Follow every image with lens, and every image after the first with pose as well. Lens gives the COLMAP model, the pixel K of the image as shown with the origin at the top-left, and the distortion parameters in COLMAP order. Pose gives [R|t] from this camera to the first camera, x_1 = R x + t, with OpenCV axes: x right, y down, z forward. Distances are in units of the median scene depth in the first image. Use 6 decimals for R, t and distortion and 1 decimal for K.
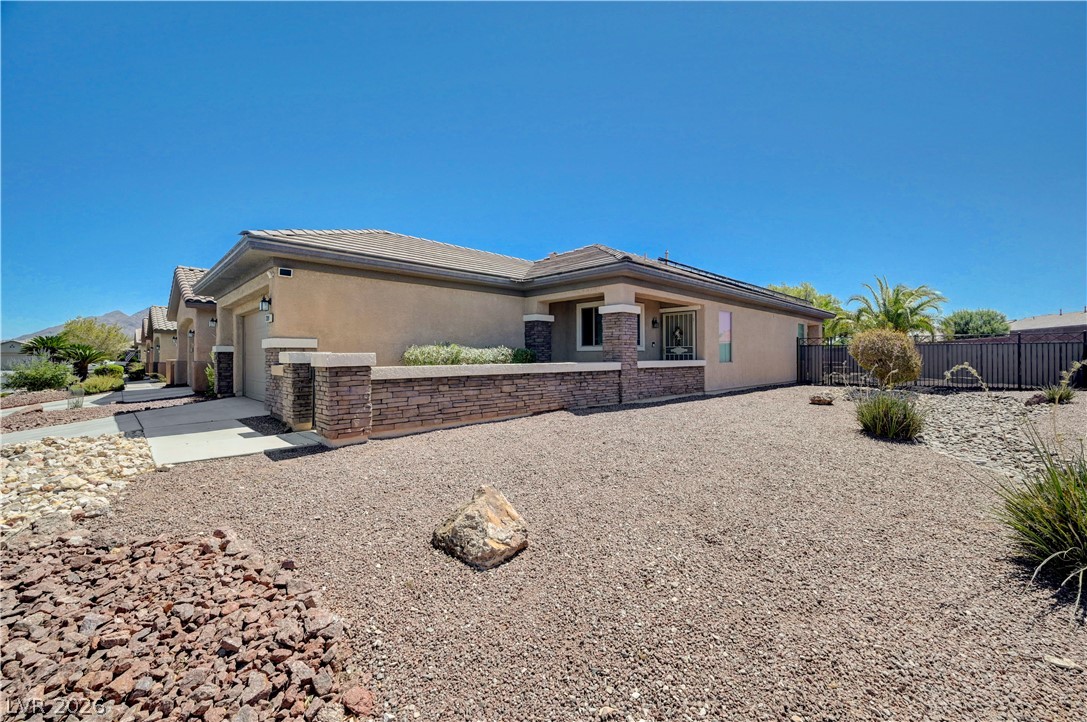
lens RADIAL K [[430.6, 0, 559.4], [0, 430.6, 354.9], [0, 0, 1]] dist [0.004431, 0.000198]
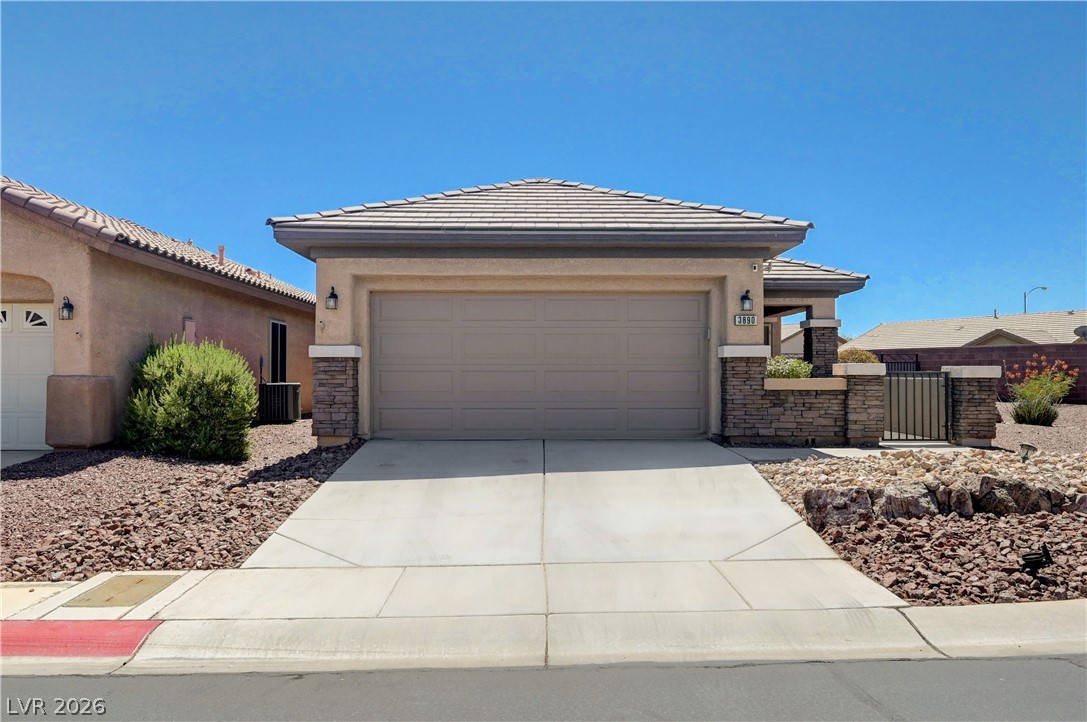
lens RADIAL K [[812.1, 0, 543.6], [0, 812.1, 364.2], [0, 0, 1]] dist [0.000405, -0.001144]
pose [[0.701982, 0.012683, 0.712082, -1.356312], [-0.005663, 0.999909, -0.012226, 0.011446], [-0.712172, 0.004550, 0.701990, 0.132461]]
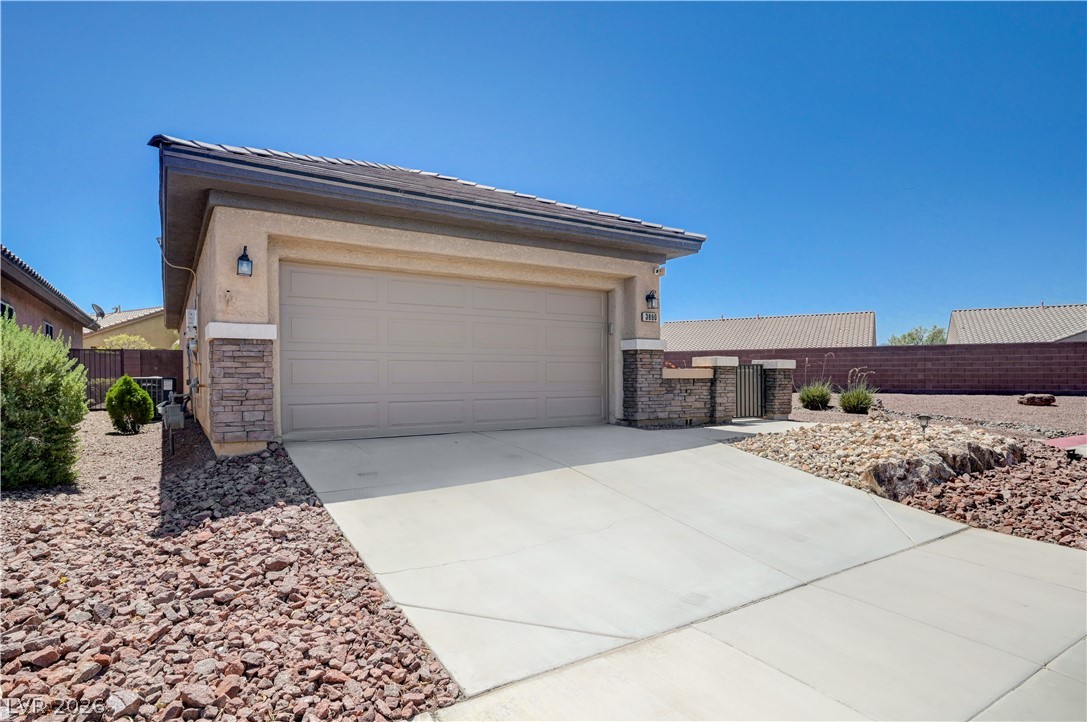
lens RADIAL K [[596.2, 0, 546.0], [0, 596.2, 382.3], [0, 0, 1]] dist [0.001325, -0.000405]
pose [[0.220059, -0.008331, 0.975451, -1.312149], [-0.002028, 0.999957, 0.008998, 0.027496], [-0.975485, -0.003958, 0.220032, 0.623698]]
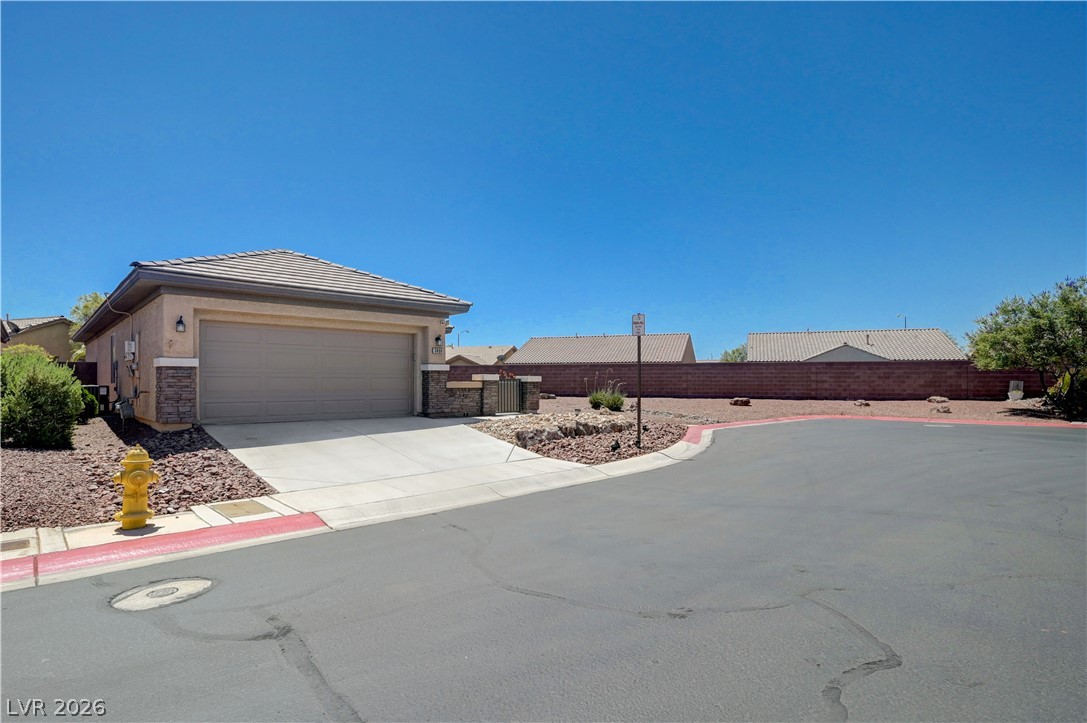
lens RADIAL K [[565.6, 0, 544.0], [0, 565.6, 382.4], [0, 0, 1]] dist [-0.000154, 0.000924]
pose [[0.053489, 0.002331, 0.998566, -1.765846], [-0.006147, 0.999979, -0.002005, 0.017521], [-0.998550, -0.006031, 0.053503, 0.346416]]
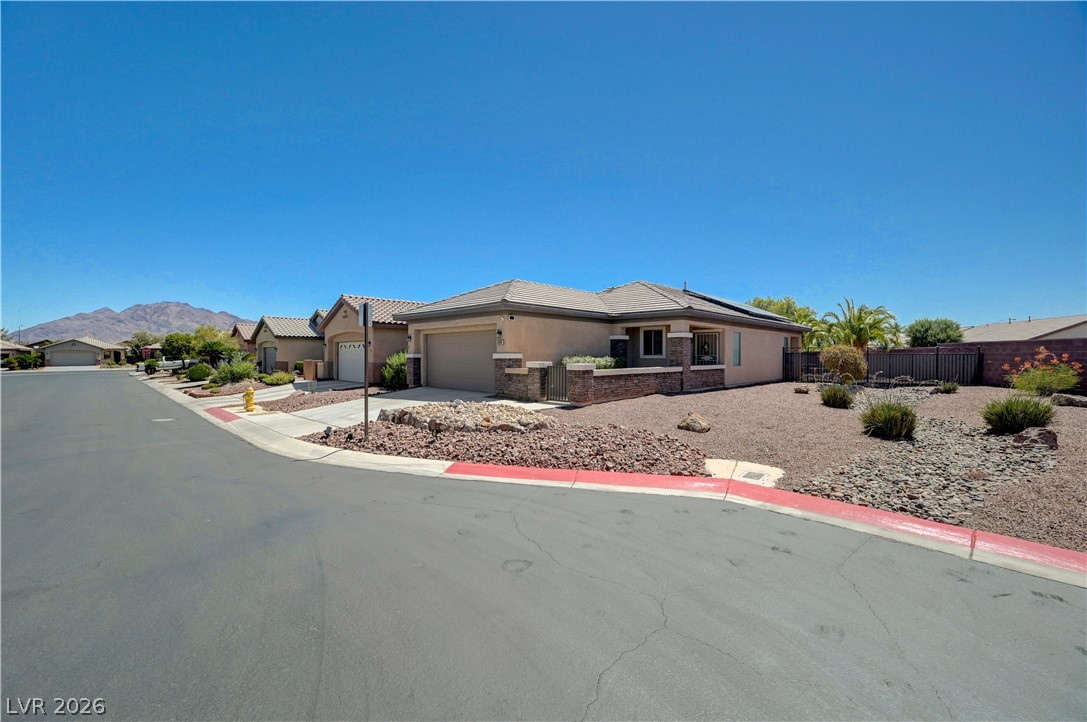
lens RADIAL K [[430.6, 0, 532.3], [0, 430.6, 360.5], [0, 0, 1]] dist [0.004431, 0.000198]
pose [[0.999962, 0.005727, -0.006541, -0.354297], [-0.005611, 0.999828, 0.017672, -0.027702], [0.006641, -0.017635, 0.999822, -0.562572]]
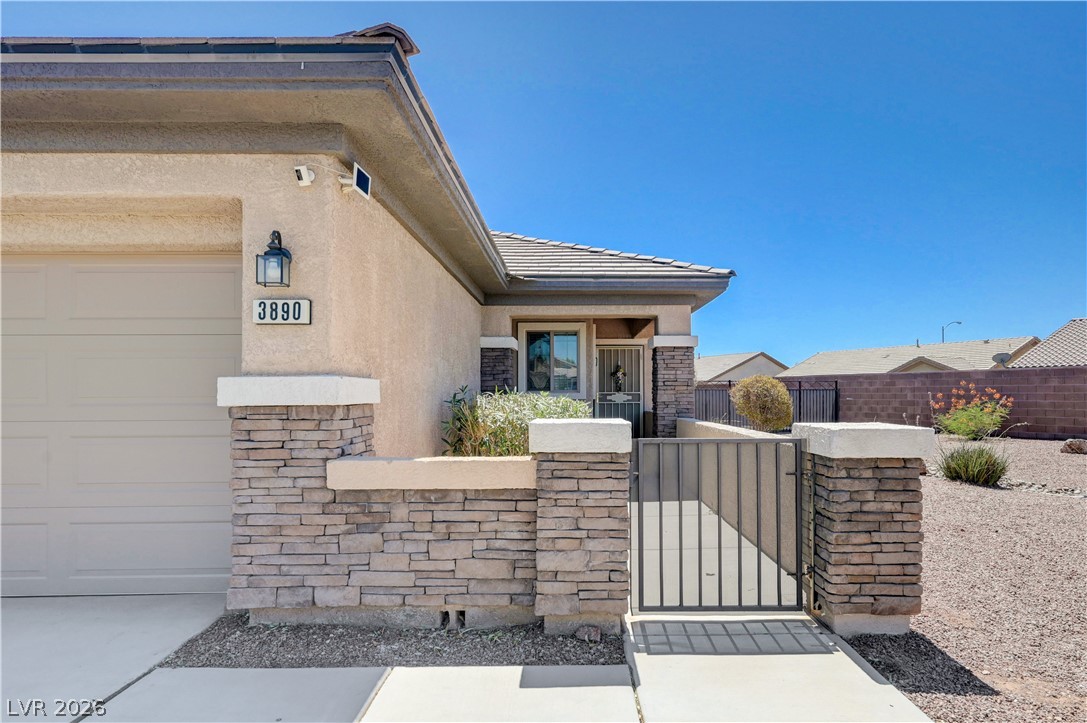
lens RADIAL K [[614.9, 0, 579.1], [0, 614.9, 389.7], [0, 0, 1]] dist [0.005791, -0.001676]
pose [[0.698401, 0.006873, 0.715673, -0.567801], [-0.001161, 0.999963, -0.008470, -0.016909], [-0.715705, 0.005085, 0.698384, 0.351823]]
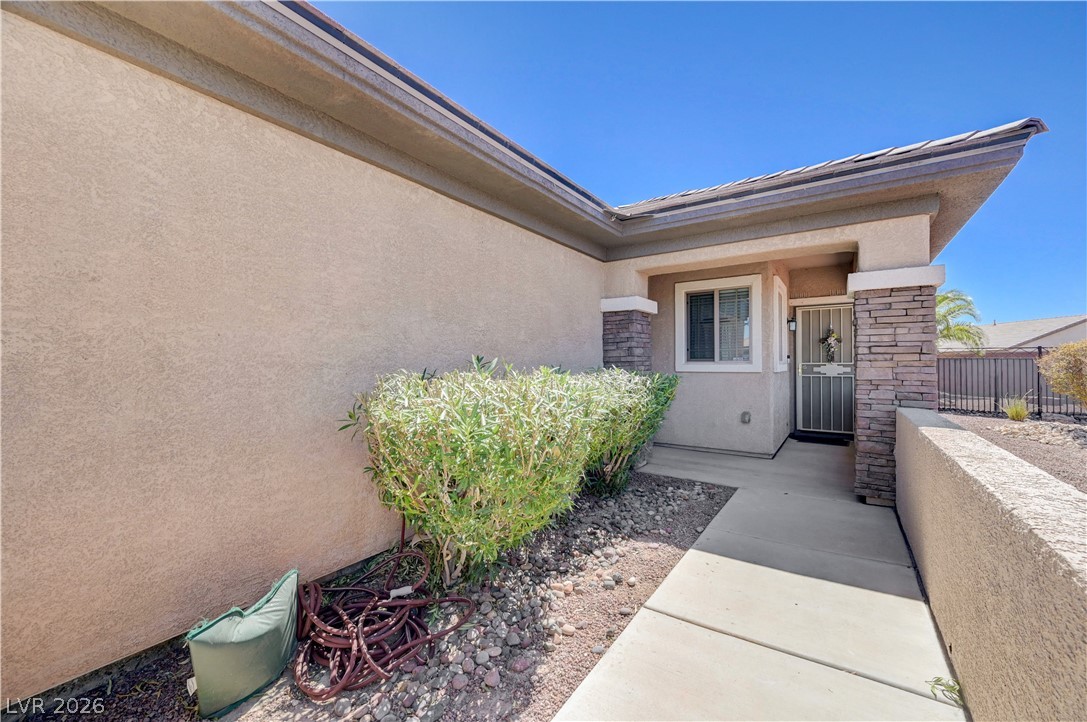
lens RADIAL K [[430.6, 0, 550.8], [0, 430.6, 361.6], [0, 0, 1]] dist [0.004431, 0.000198]
pose [[0.982846, 0.002181, 0.184417, -0.226389], [-0.001859, 0.999996, -0.001916, -0.021694], [-0.184421, 0.001541, 0.982846, 0.543076]]
